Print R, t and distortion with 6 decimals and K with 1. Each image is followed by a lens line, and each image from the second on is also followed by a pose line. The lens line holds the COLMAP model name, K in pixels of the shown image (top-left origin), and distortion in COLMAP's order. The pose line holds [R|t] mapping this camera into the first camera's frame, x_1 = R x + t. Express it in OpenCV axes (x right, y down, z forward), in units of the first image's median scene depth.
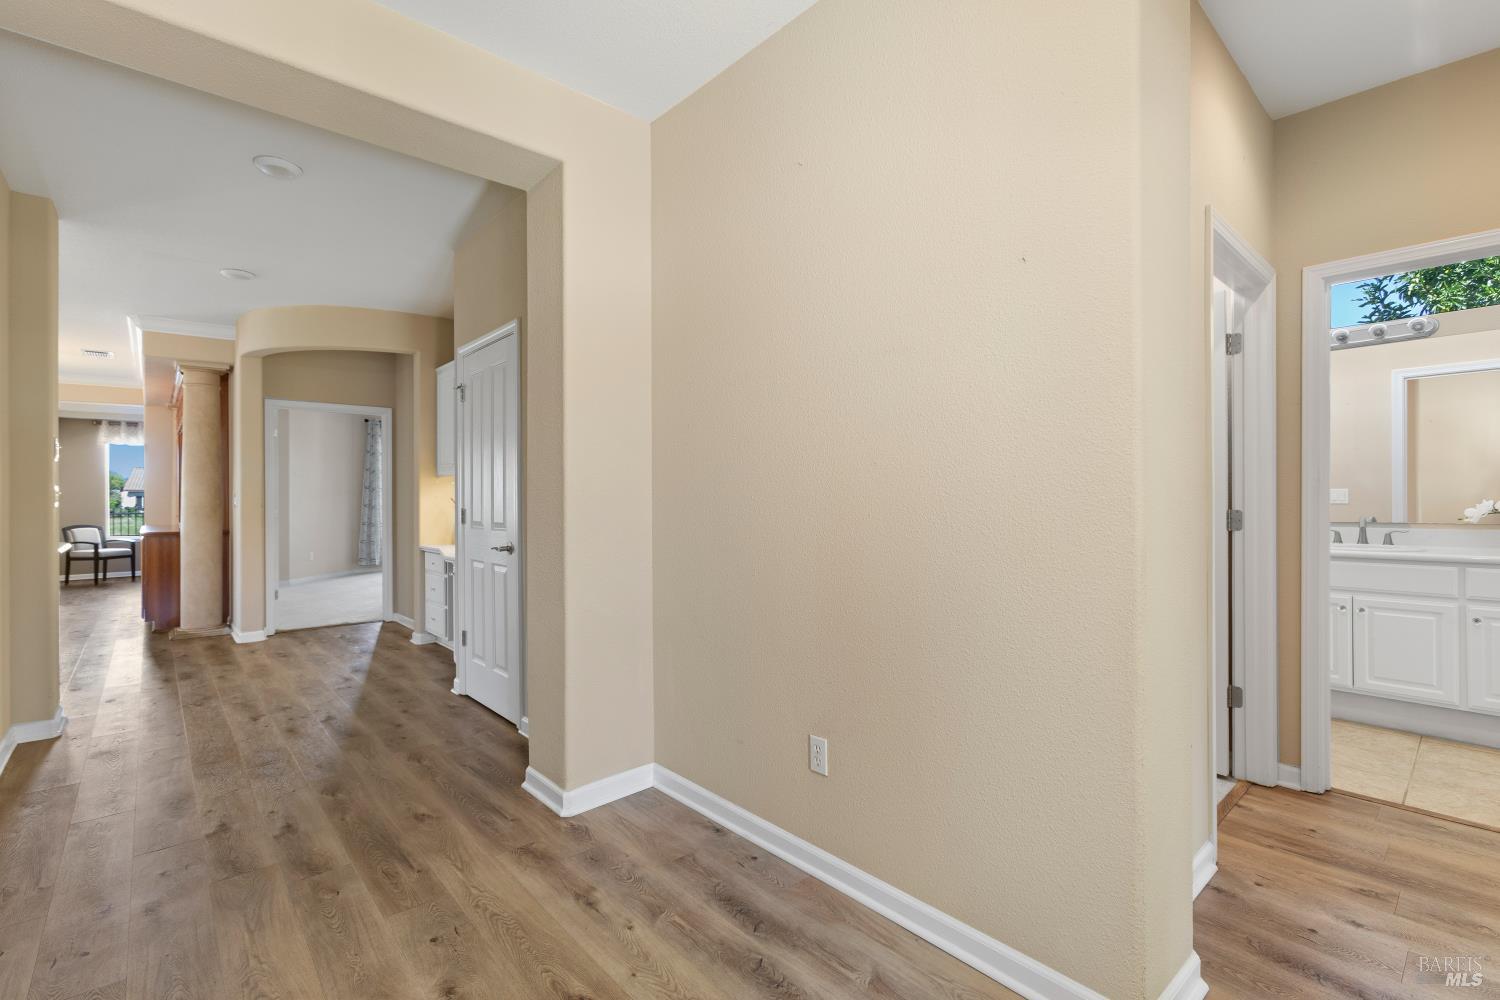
lens RADIAL K [[681.6, 0, 740.0], [0, 681.6, 495.8], [0, 0, 1]] dist [-0.014075, 0.007829]
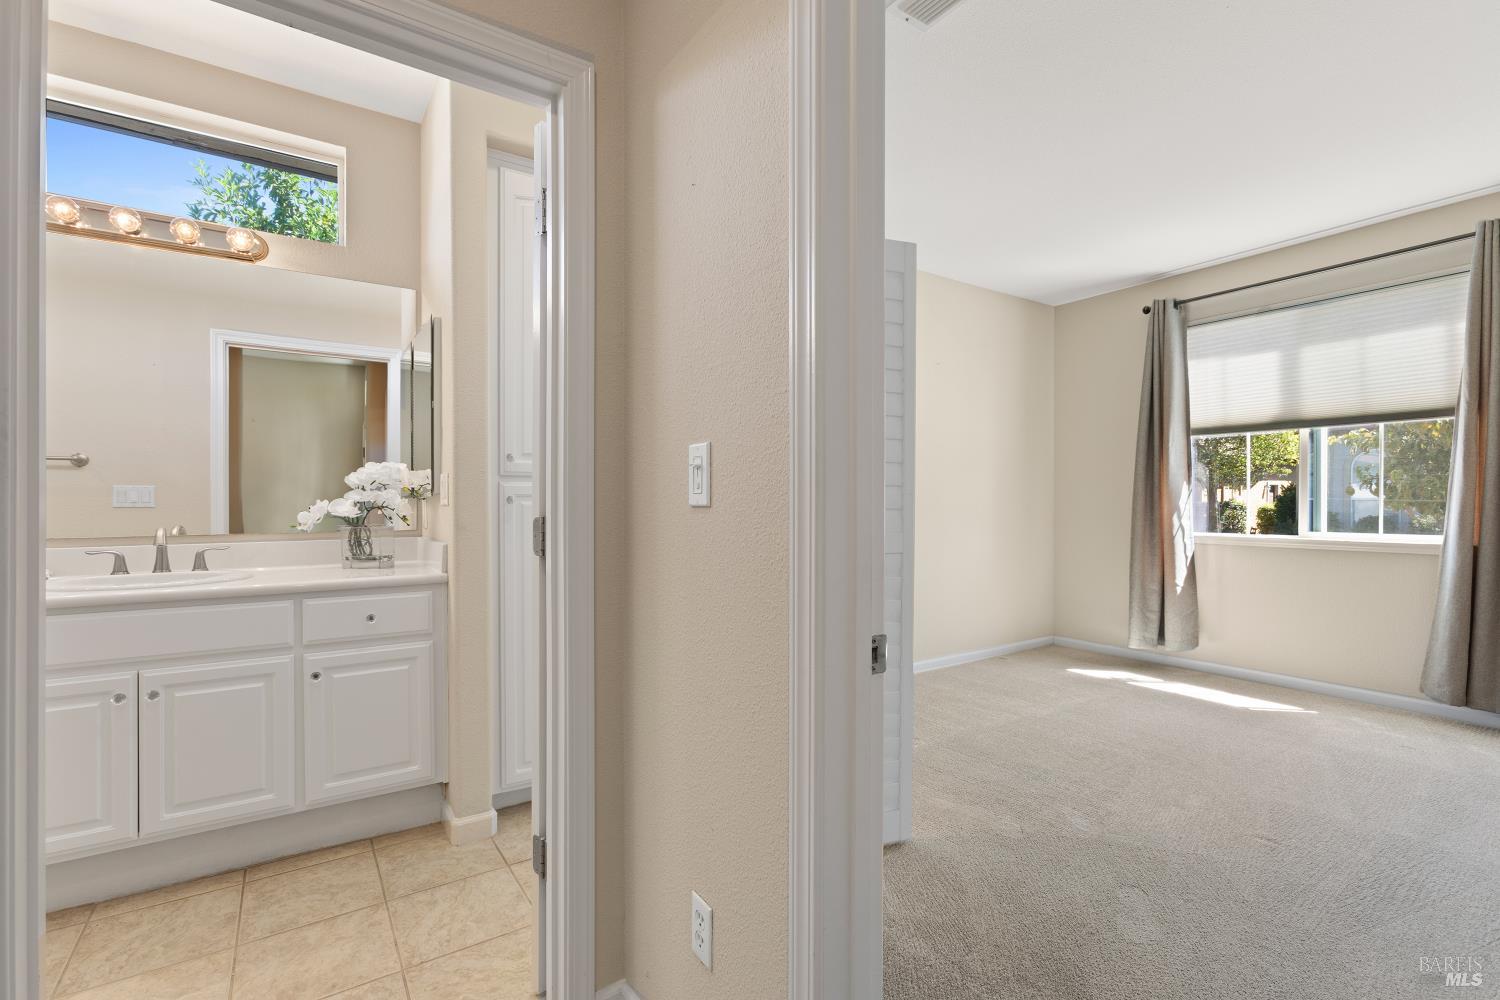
lens RADIAL K [[681.6, 0, 741.6], [0, 681.6, 505.8], [0, 0, 1]] dist [-0.014075, 0.007829]
pose [[0.148979, 0.000268, 0.988840, 0.425191], [-0.003634, 0.999993, 0.000277, 0.010113], [-0.988834, -0.003635, 0.148979, 0.424687]]
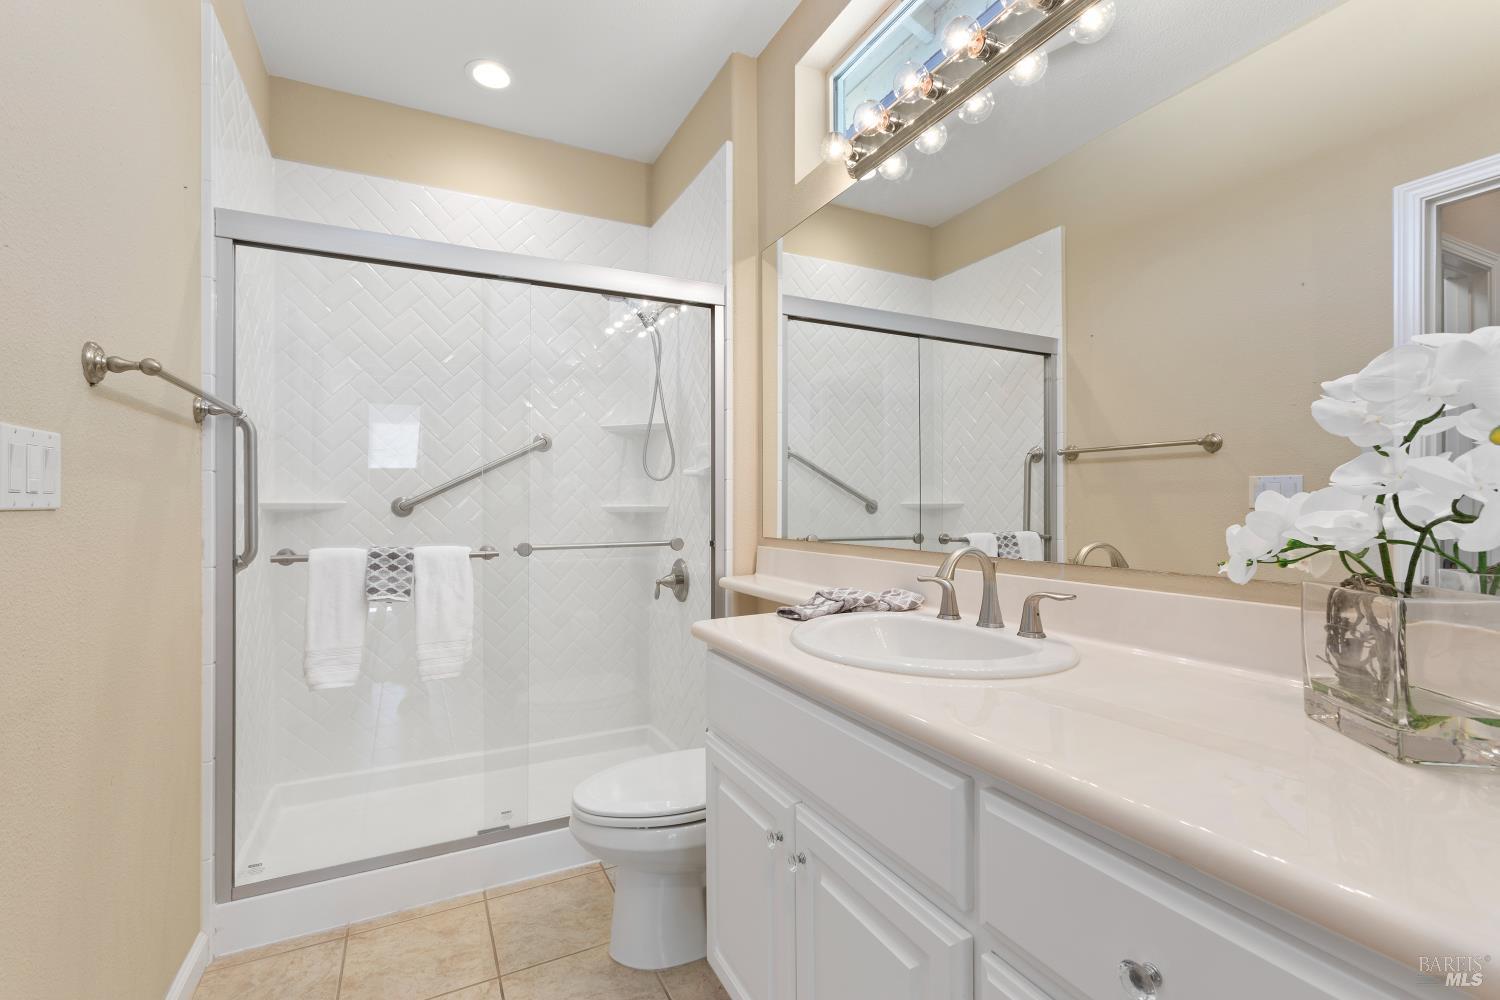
lens RADIAL K [[681.6, 0, 755.5], [0, 681.6, 497.5], [0, 0, 1]] dist [-0.014075, 0.007829]
pose [[0.965902, -0.003085, -0.258890, 0.953275], [0.001290, 0.999974, -0.007101, 0.009627], [0.258905, 0.006524, 0.965881, 0.688693]]
